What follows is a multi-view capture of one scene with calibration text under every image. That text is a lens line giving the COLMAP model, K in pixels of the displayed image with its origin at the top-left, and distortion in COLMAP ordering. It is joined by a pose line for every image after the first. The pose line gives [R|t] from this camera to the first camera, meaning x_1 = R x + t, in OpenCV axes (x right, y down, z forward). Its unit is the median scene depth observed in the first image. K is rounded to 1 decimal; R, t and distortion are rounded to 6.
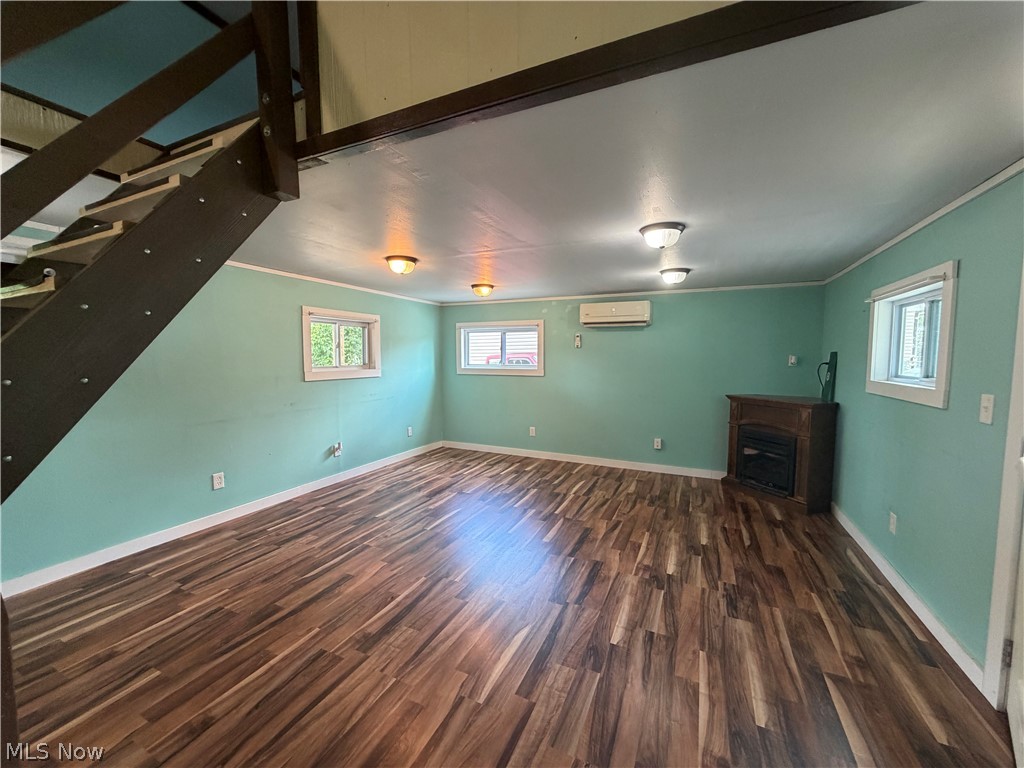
lens RADIAL K [[409.4, 0, 510.2], [0, 409.4, 383.4], [0, 0, 1]] dist [0.000557, 0.000188]
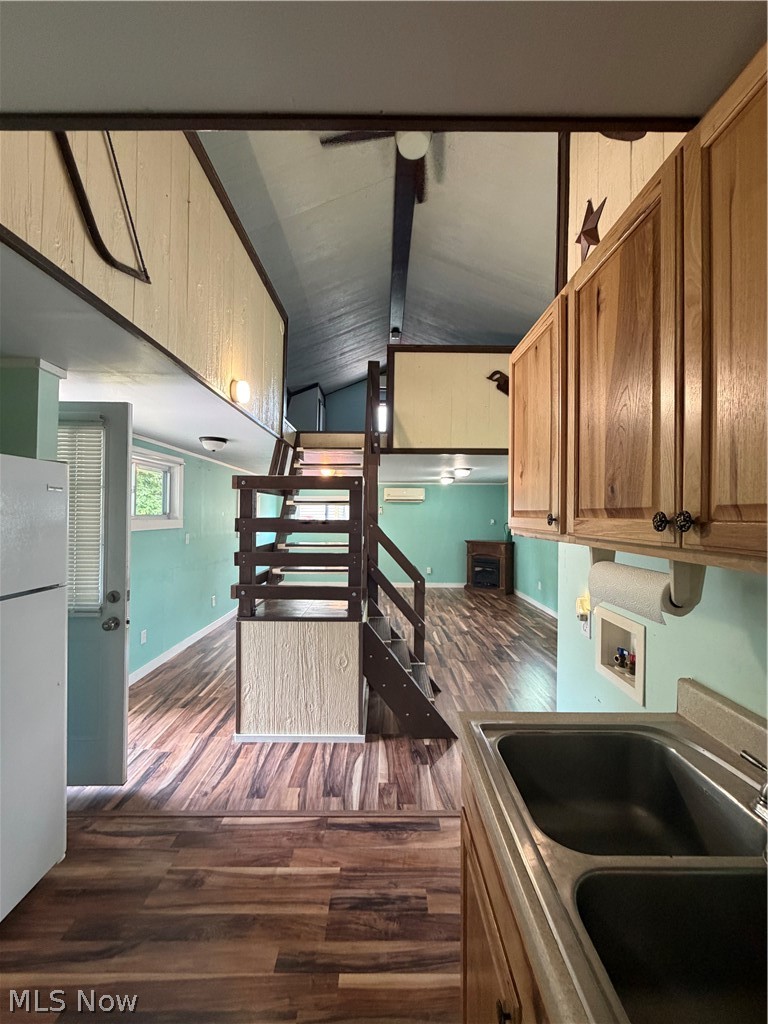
lens RADIAL K [[409.4, 0, 384.3], [0, 409.4, 509.9], [0, 0, 1]] dist [0.000557, 0.000188]
pose [[0.903333, 0.008118, 0.428864, -0.830022], [0.026629, 0.996831, -0.074958, 0.026260], [-0.428113, 0.079132, 0.900254, -0.738084]]
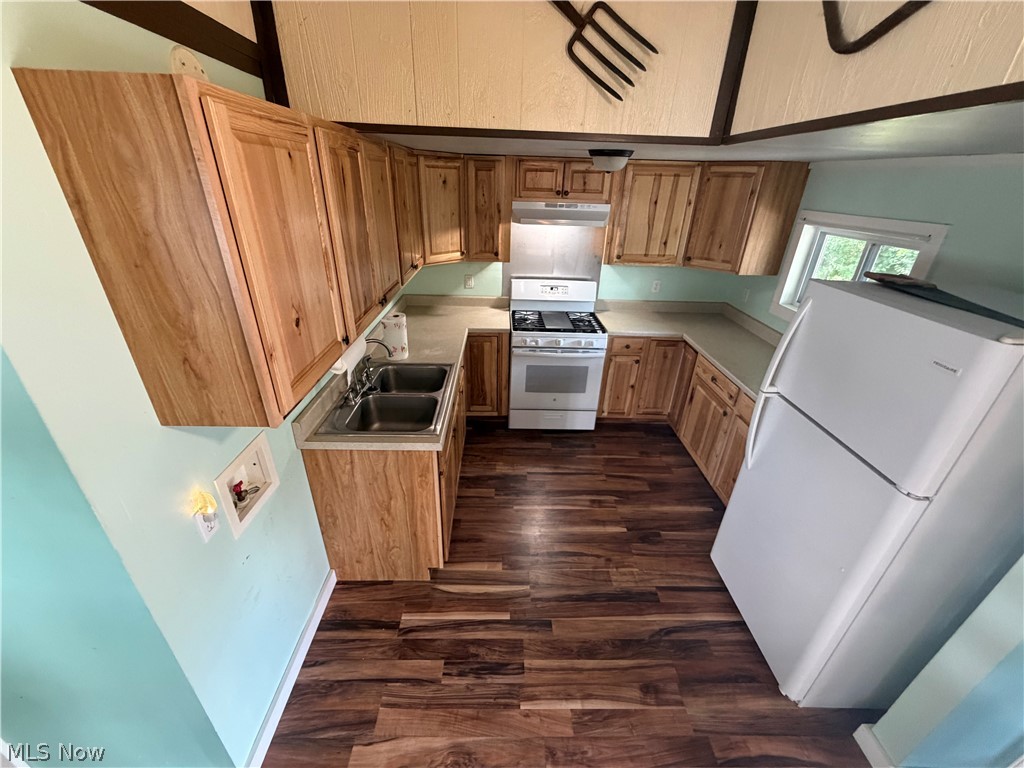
lens RADIAL K [[409.4, 0, 510.2], [0, 409.4, 383.4], [0, 0, 1]] dist [0.000557, 0.000188]
pose [[-0.897978, 0.171422, -0.405277, -0.496969], [-0.061828, 0.862713, 0.501899, -0.189934], [0.435675, 0.475752, -0.764099, -0.005235]]
